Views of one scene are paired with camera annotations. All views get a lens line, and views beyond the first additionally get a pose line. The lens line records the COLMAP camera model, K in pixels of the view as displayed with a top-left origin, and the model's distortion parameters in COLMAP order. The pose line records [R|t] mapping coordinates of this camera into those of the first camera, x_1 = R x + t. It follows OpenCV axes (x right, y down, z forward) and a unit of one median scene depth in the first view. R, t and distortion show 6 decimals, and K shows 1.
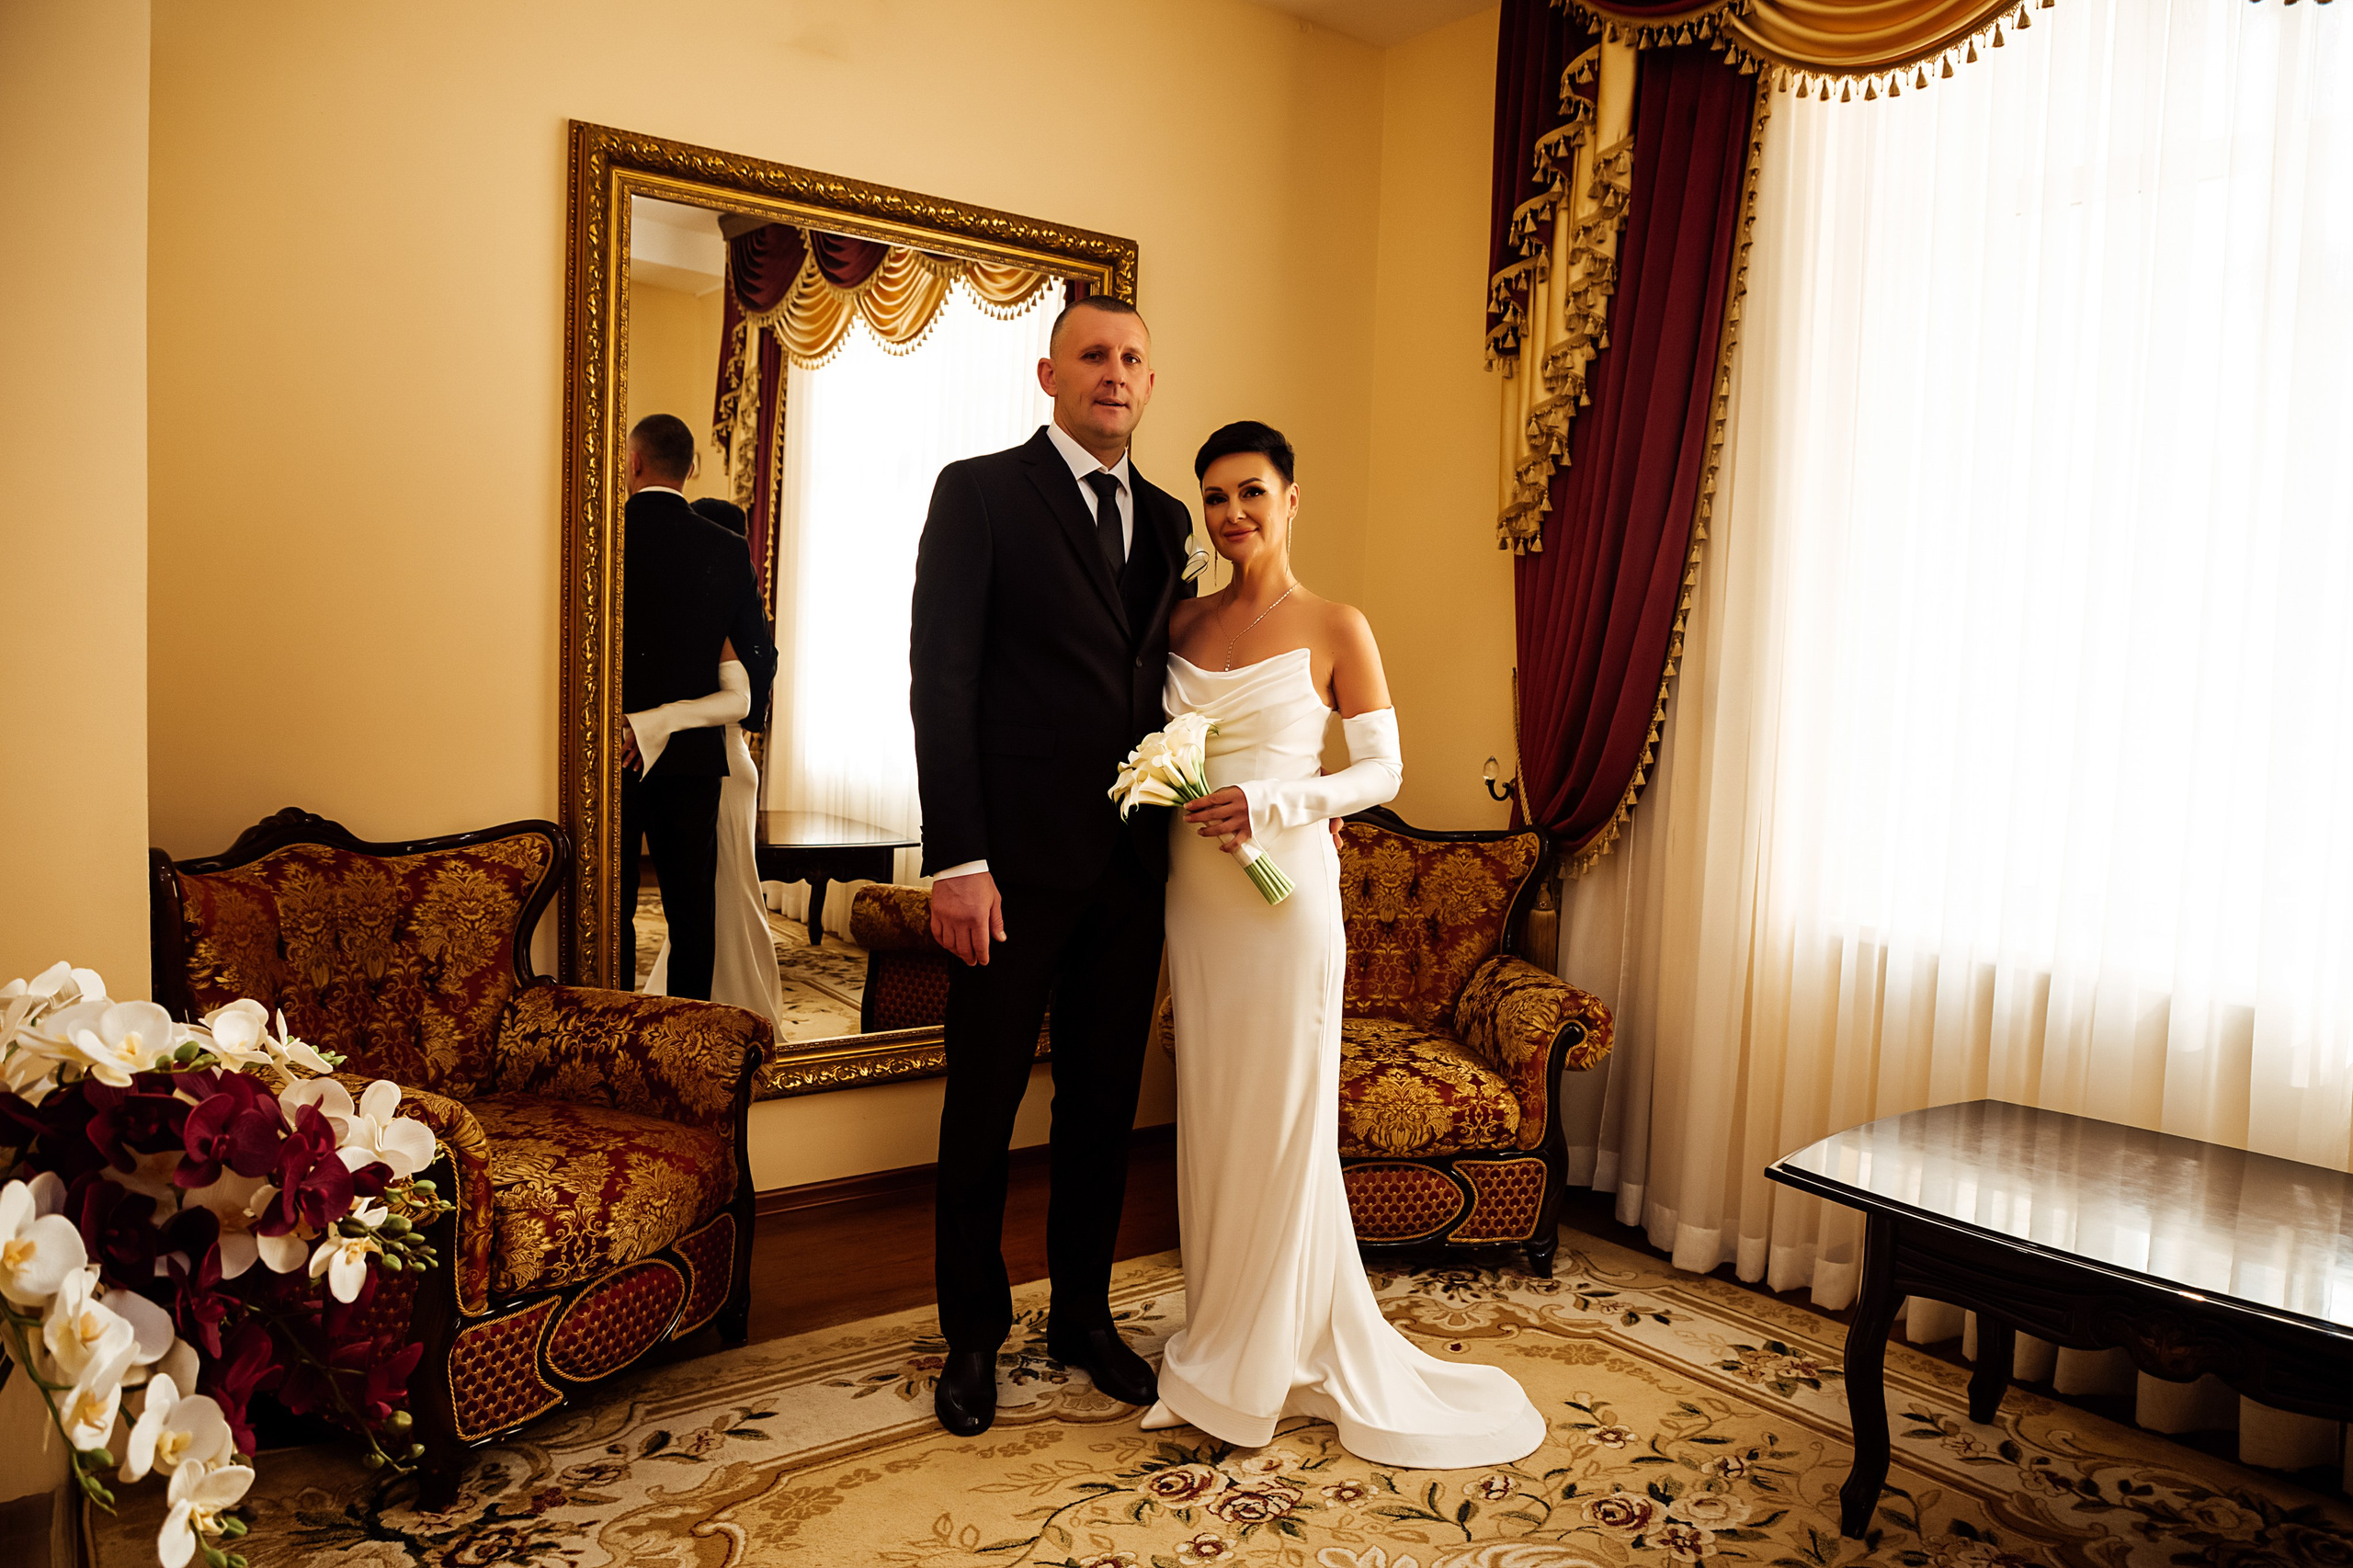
lens RADIAL K [[1673.8, 0, 1176.5], [0, 1673.8, 784.0], [0, 0, 1]] dist [-0.068996, 0.050885]
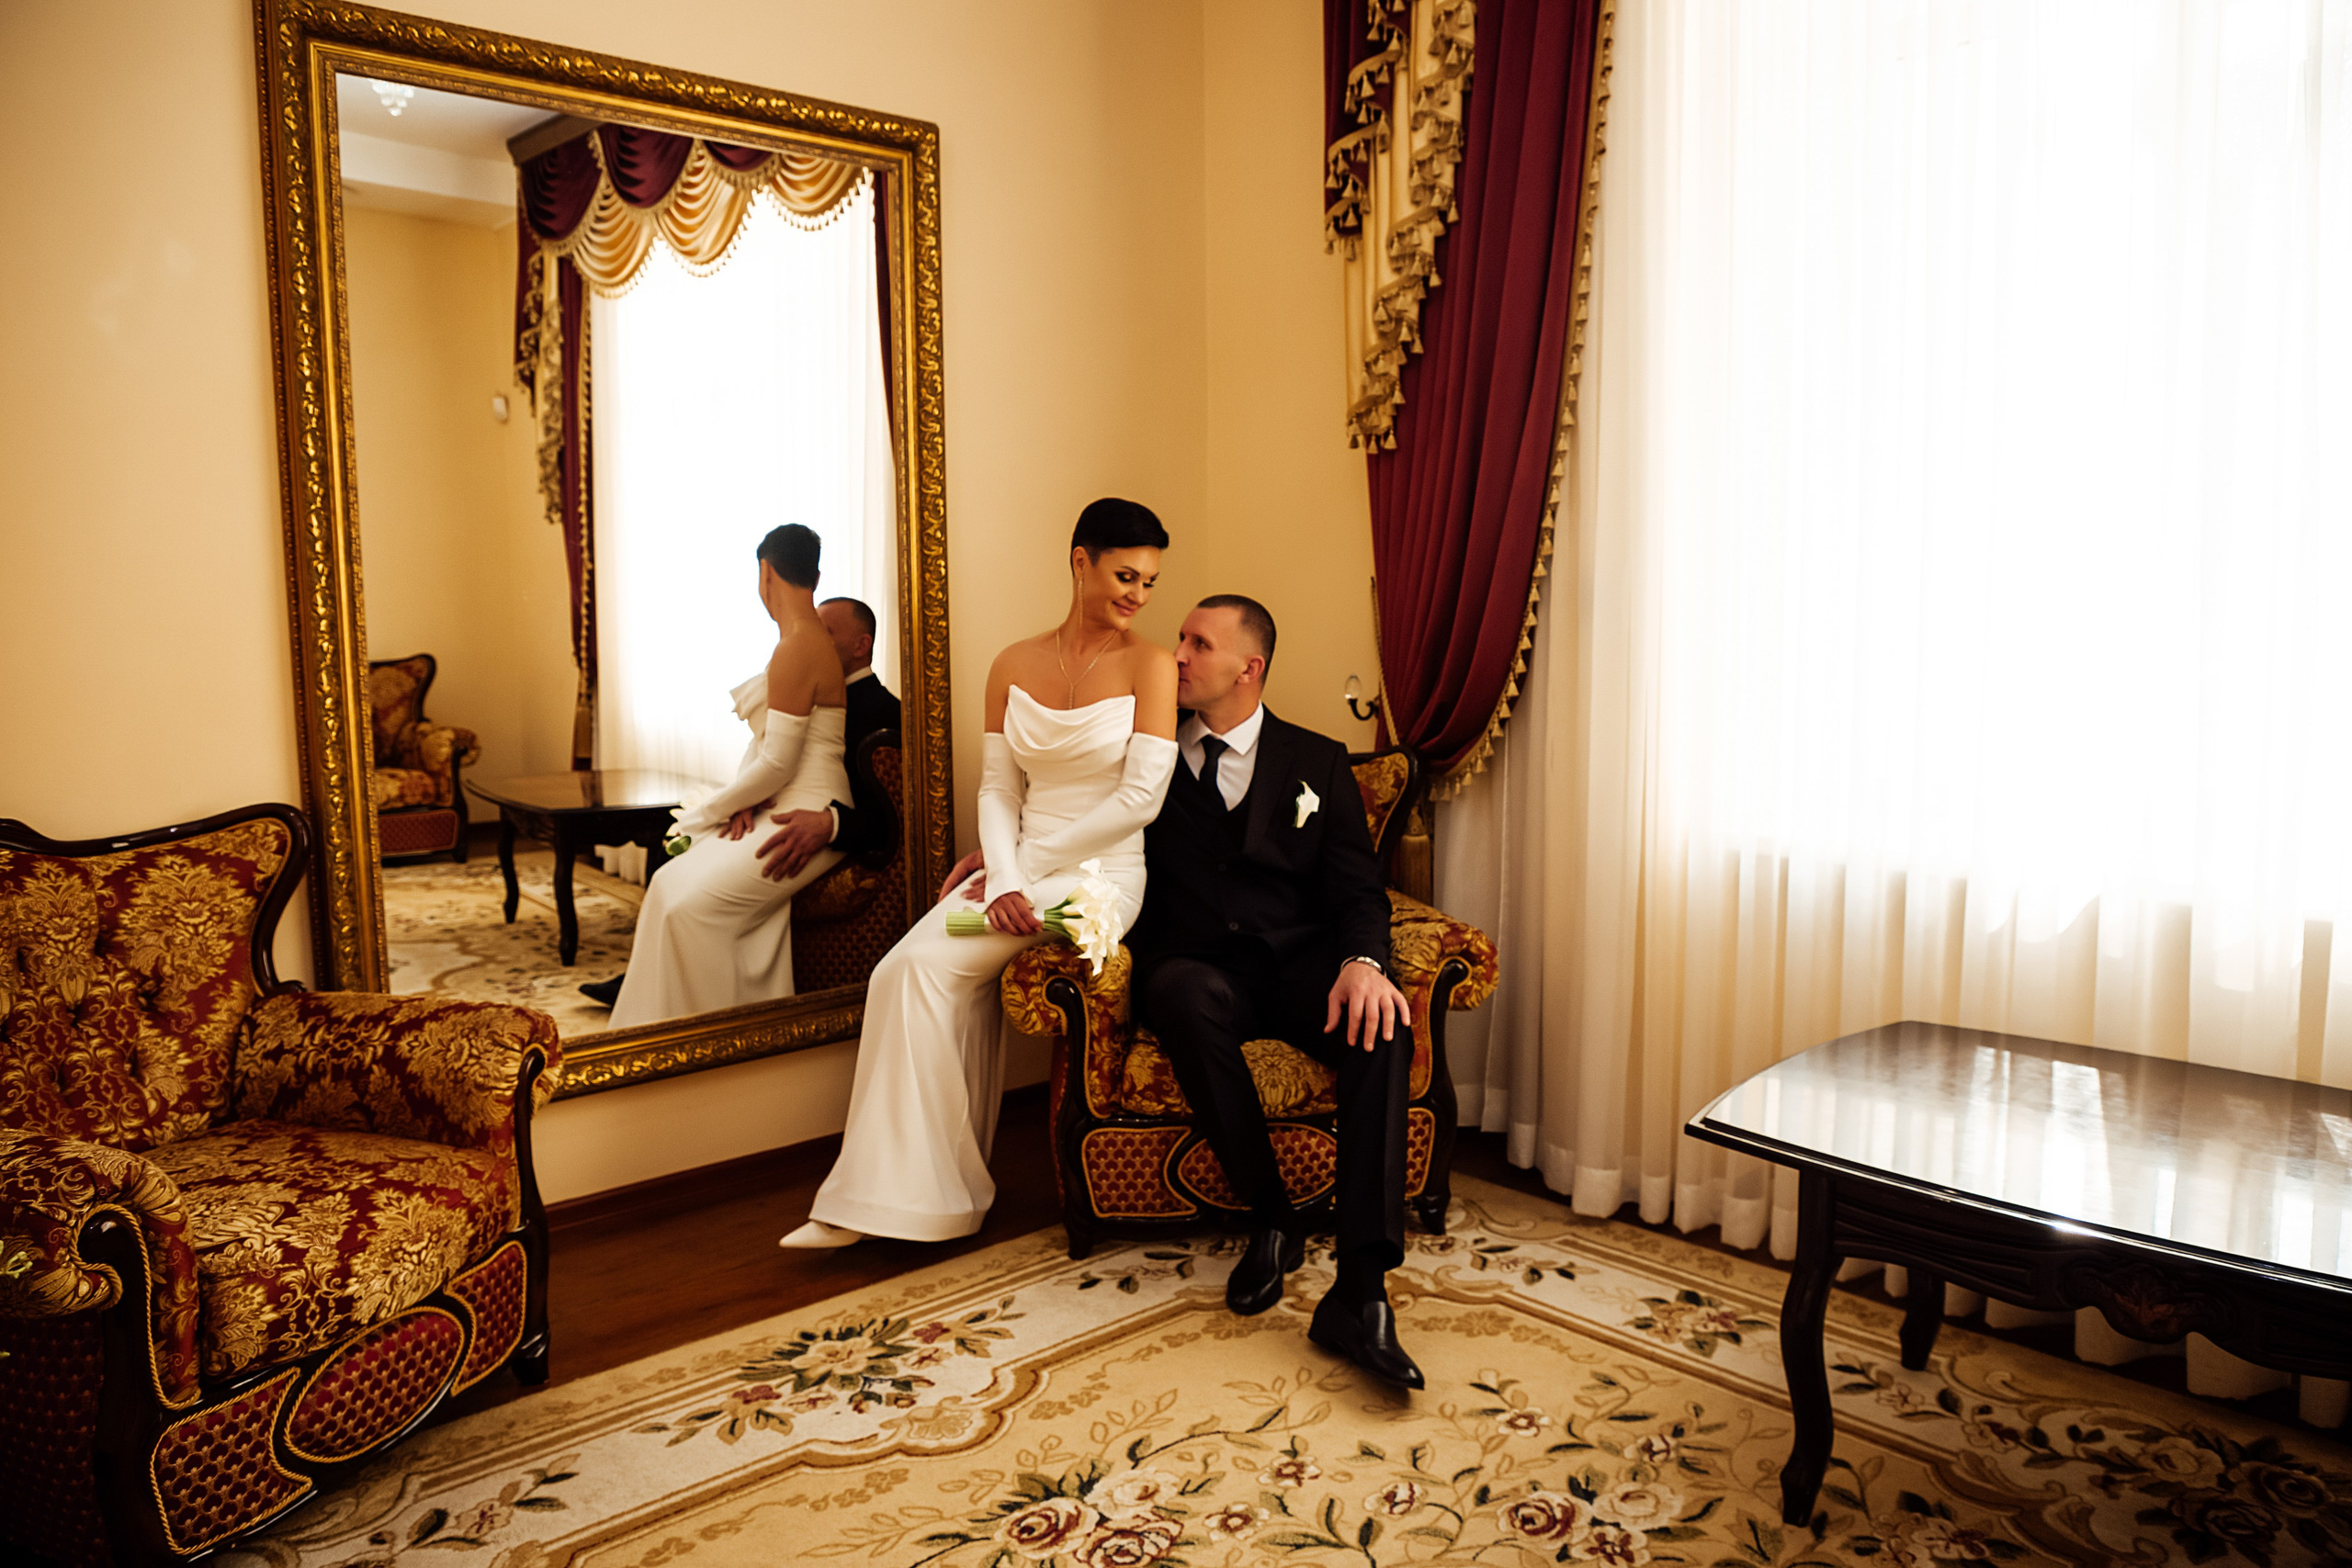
lens RADIAL K [[1628.9, 0, 1169.6], [0, 1628.9, 776.9], [0, 0, 1]] dist [-0.075153, 0.043466]
pose [[0.995735, -0.055062, 0.074033, 0.022844], [0.052148, 0.997808, 0.040731, -0.001598], [-0.076114, -0.036696, 0.996424, 0.137244]]
